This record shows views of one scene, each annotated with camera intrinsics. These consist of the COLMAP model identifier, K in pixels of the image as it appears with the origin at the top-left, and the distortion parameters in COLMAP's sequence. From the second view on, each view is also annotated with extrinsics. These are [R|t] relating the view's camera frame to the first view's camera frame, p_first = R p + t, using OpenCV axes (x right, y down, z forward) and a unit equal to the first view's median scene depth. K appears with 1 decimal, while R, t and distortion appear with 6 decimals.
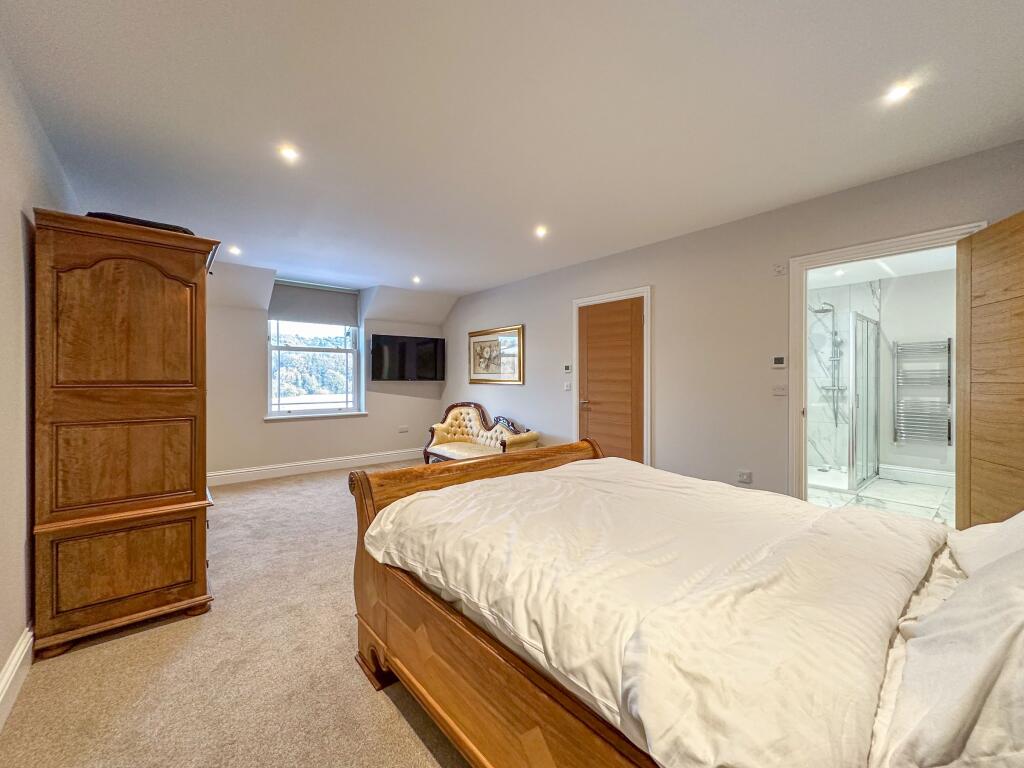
lens RADIAL K [[420.6, 0, 510.9], [0, 420.6, 381.5], [0, 0, 1]] dist [-0.002242, 0.000393]
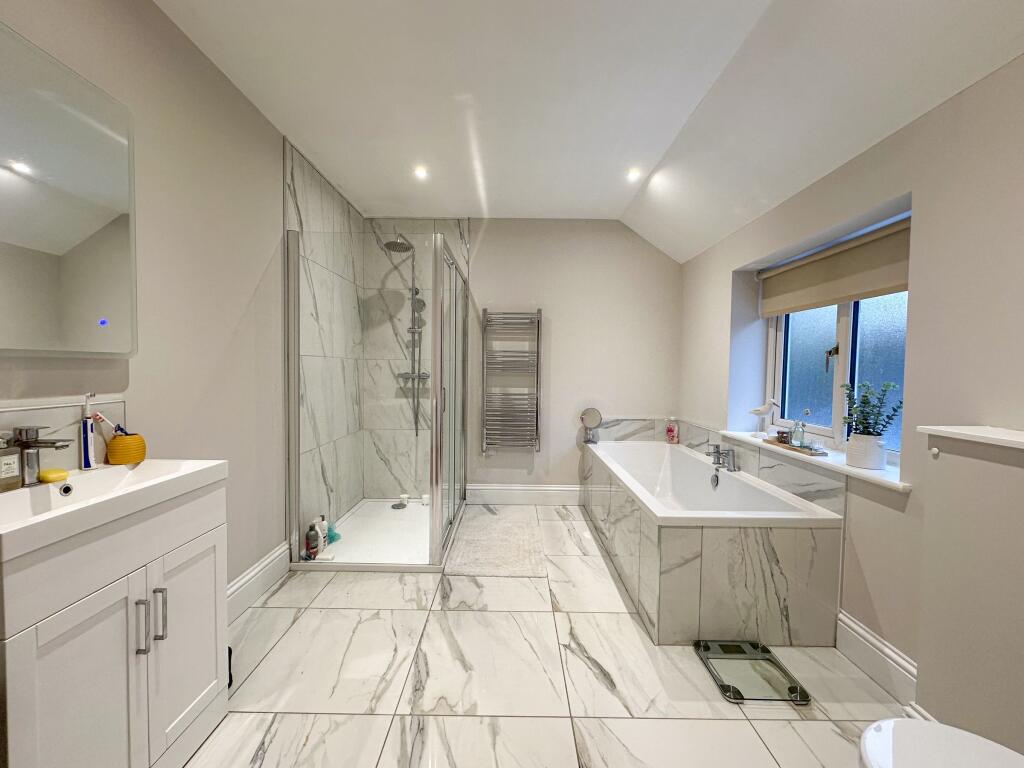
lens RADIAL K [[420.6, 0, 511.2], [0, 420.6, 385.4], [0, 0, 1]] dist [-0.002242, 0.000393]
pose [[0.655547, -0.023180, 0.754799, 0.384532], [-0.010900, 0.999134, 0.040149, 0.003215], [-0.755076, -0.034547, 0.654726, 0.470508]]
